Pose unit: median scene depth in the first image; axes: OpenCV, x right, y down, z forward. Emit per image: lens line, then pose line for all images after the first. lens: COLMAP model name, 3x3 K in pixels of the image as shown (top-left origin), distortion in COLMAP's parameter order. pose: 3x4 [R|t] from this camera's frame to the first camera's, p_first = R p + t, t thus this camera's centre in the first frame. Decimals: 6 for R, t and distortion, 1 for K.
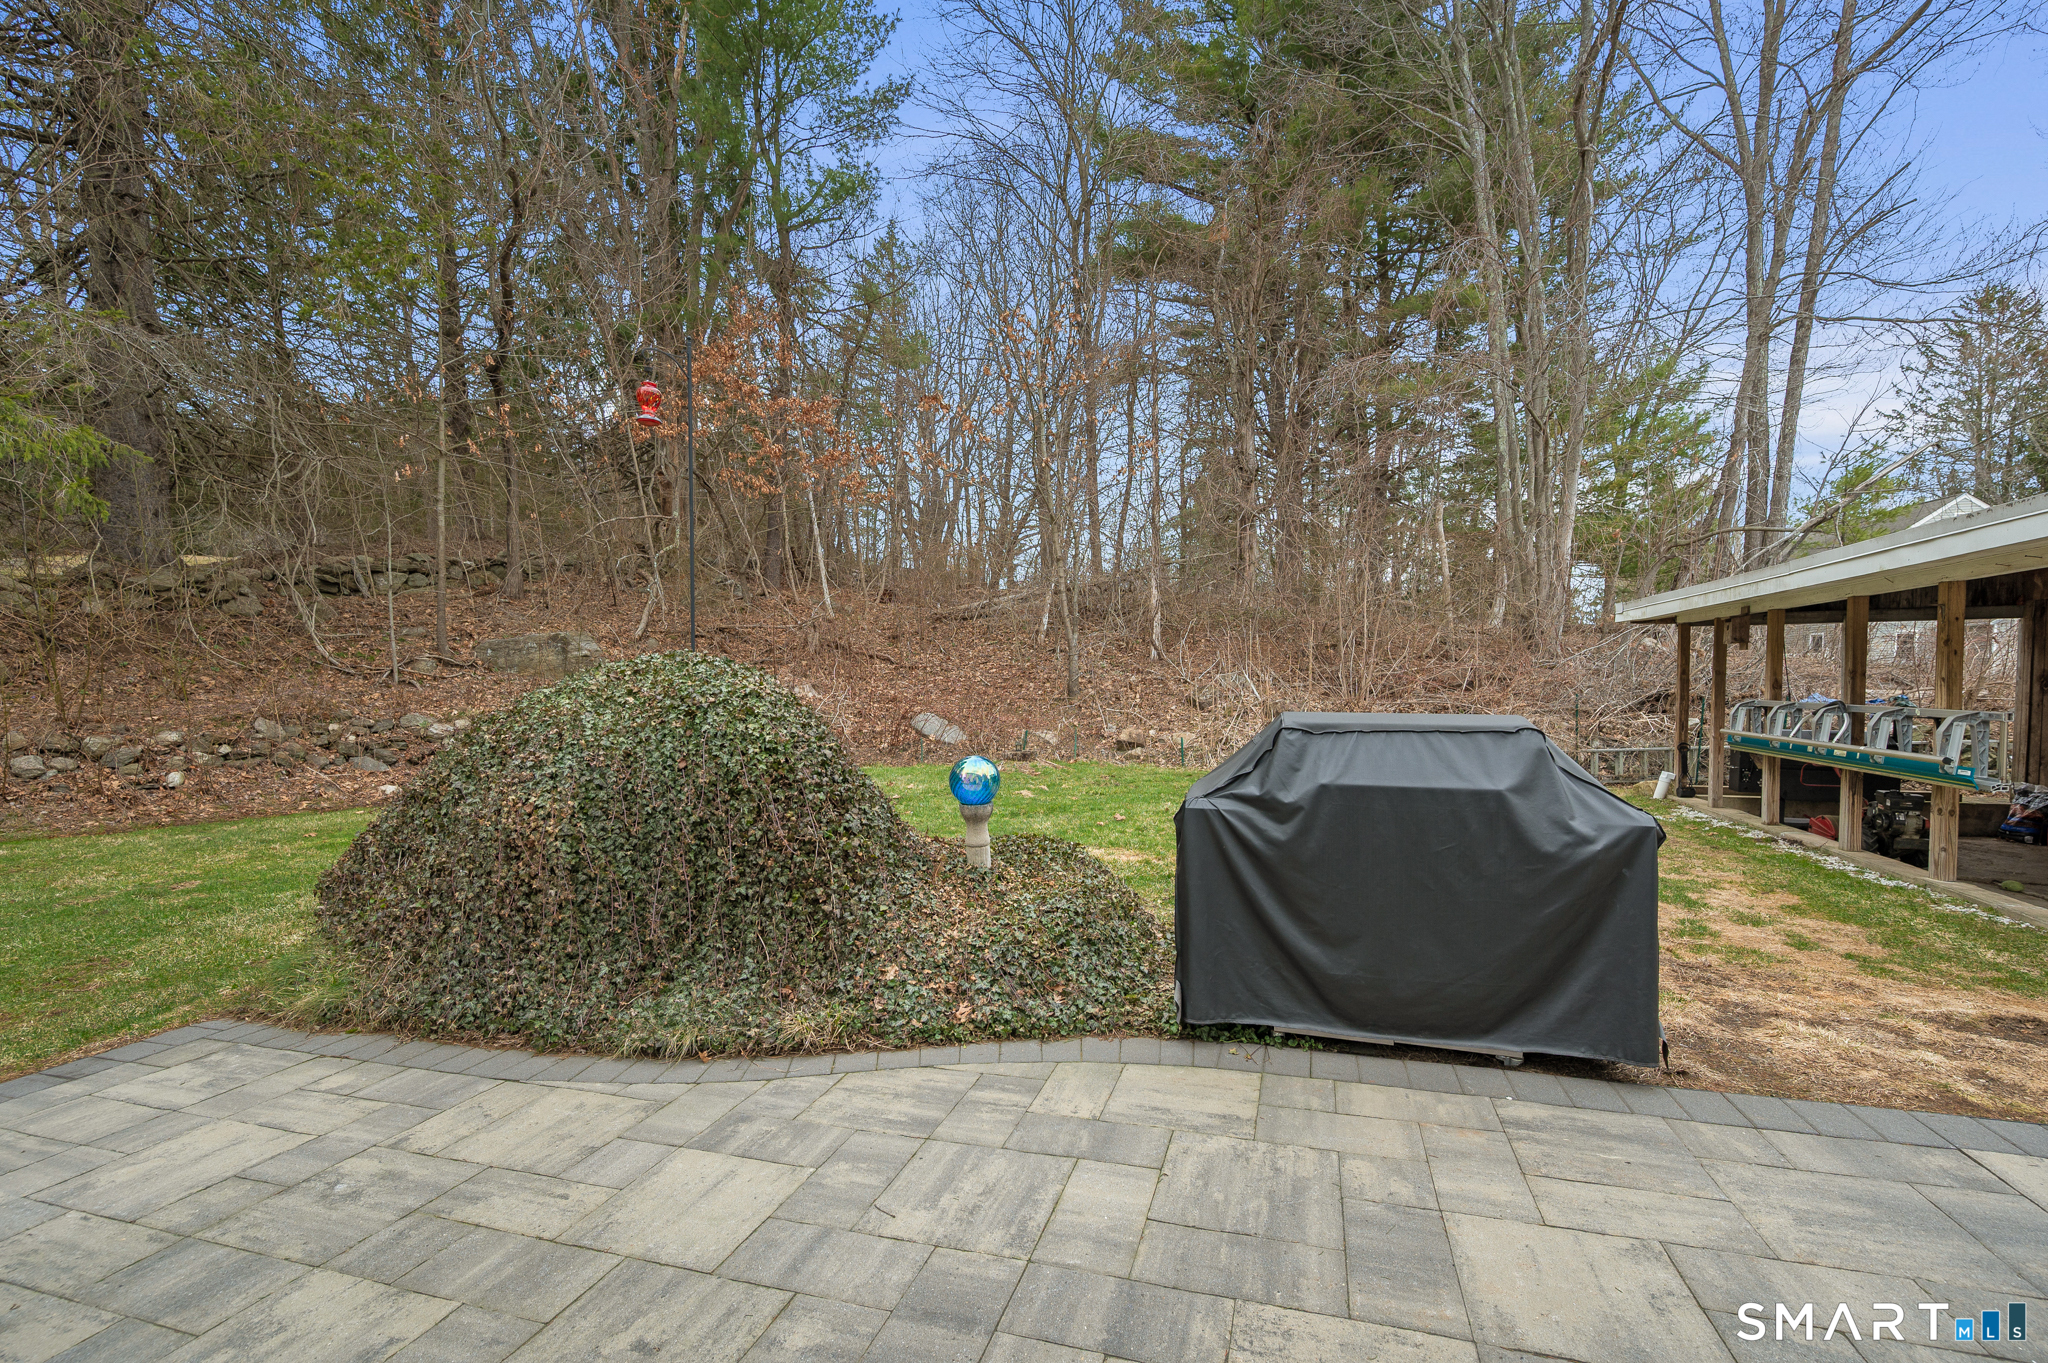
lens RADIAL K [[834.9, 0, 1023.7], [0, 834.9, 703.8], [0, 0, 1]] dist [-0.000015, 0.000276]
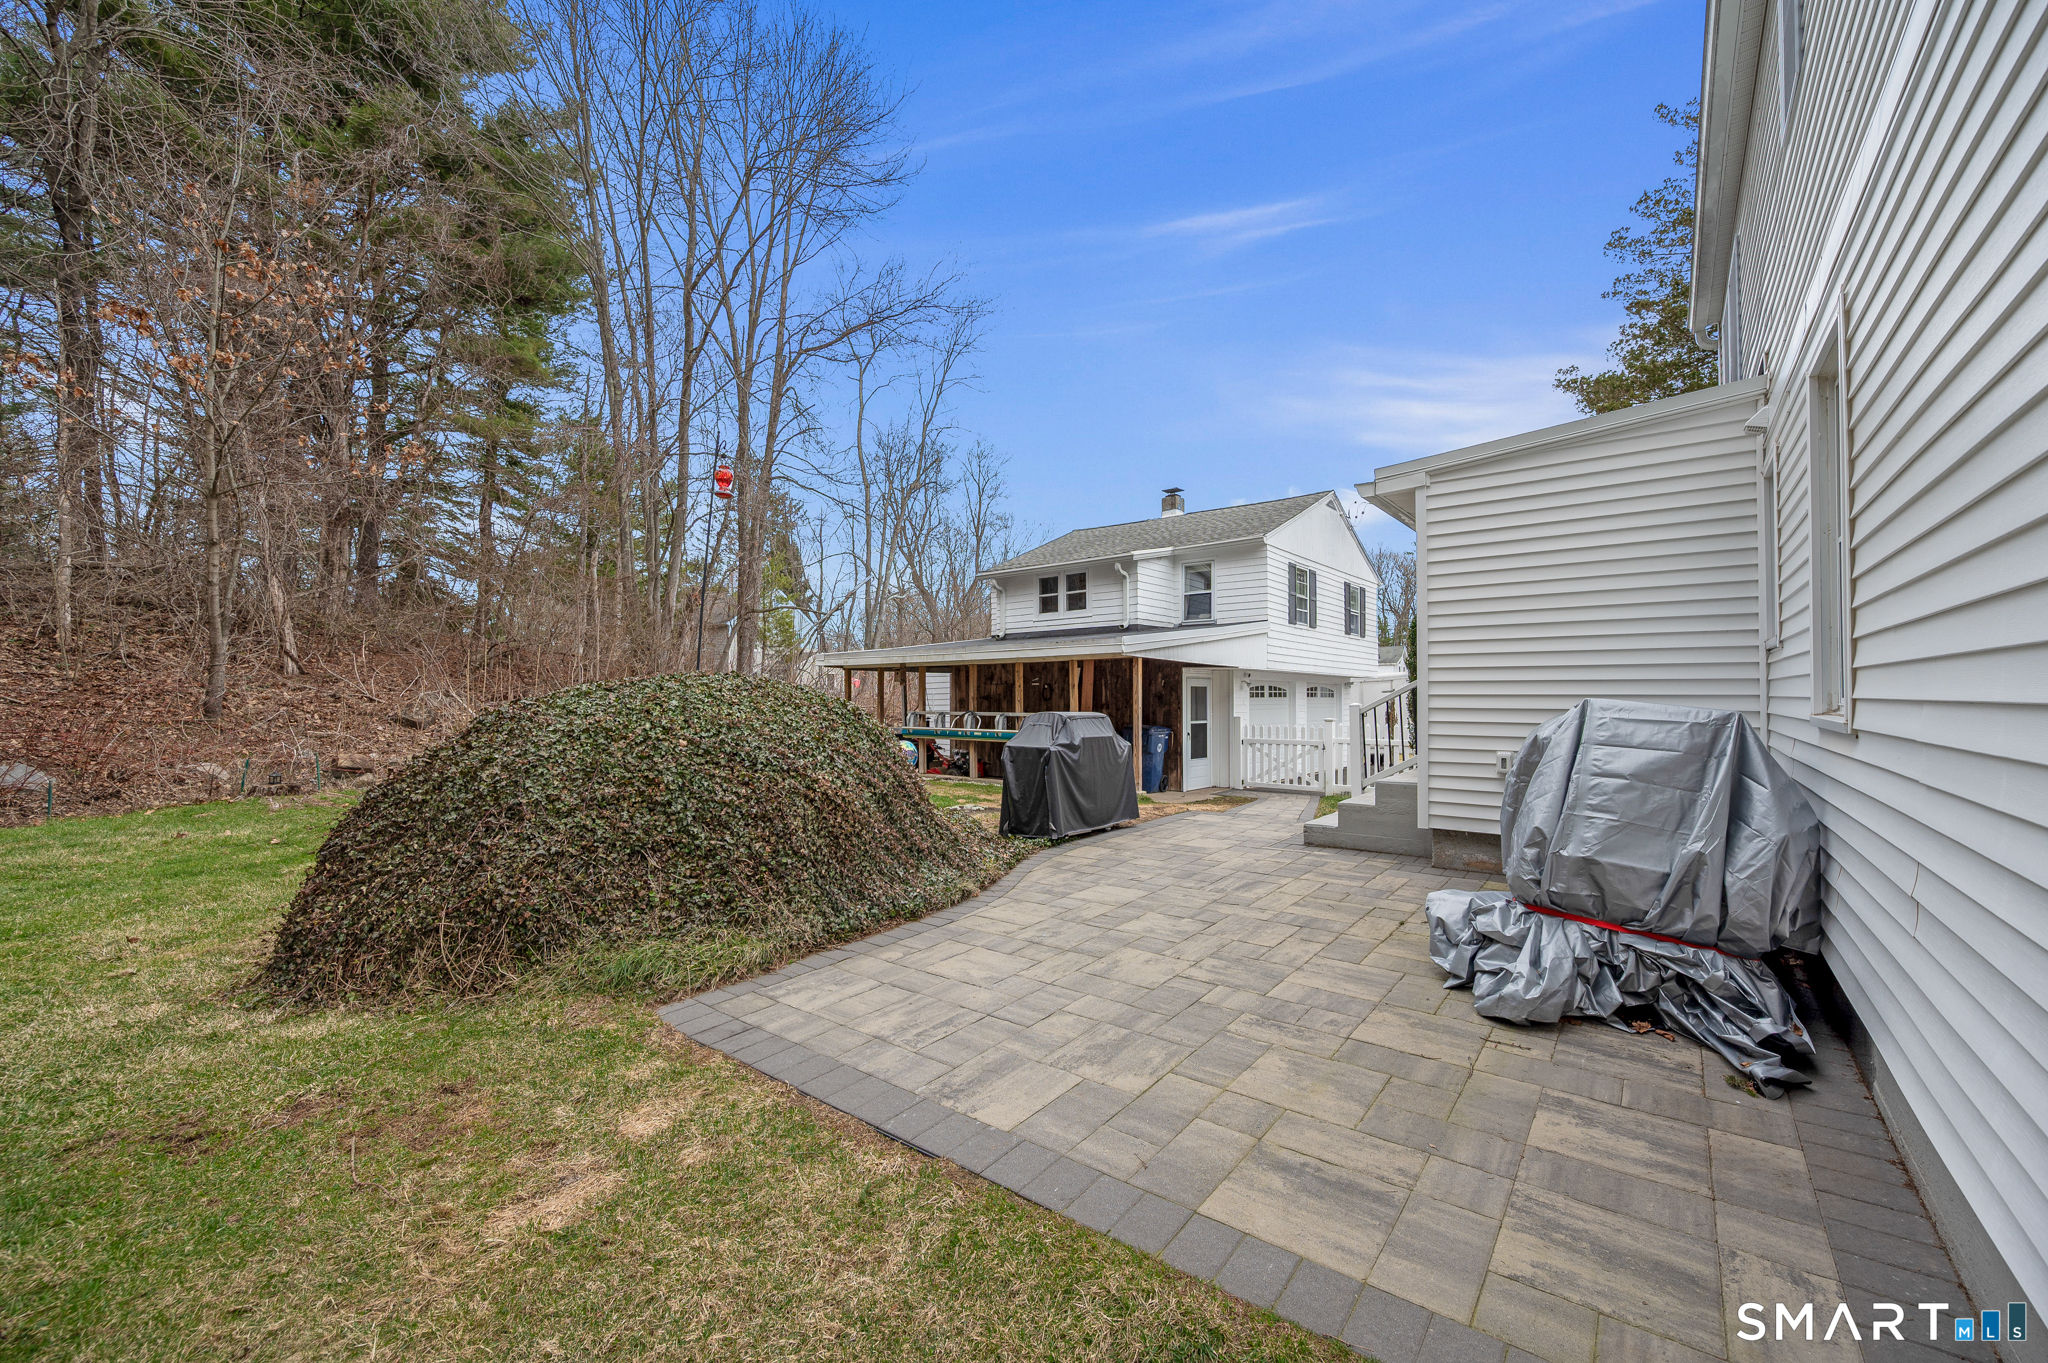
lens RADIAL K [[834.9, 0, 1023.7], [0, 834.9, 703.8], [0, 0, 1]] dist [-0.000015, 0.000276]
pose [[0.343259, 0.007726, 0.939209, -2.191006], [0.016492, 0.999762, -0.014251, 0.025443], [-0.939096, 0.020381, 0.343050, 0.255832]]
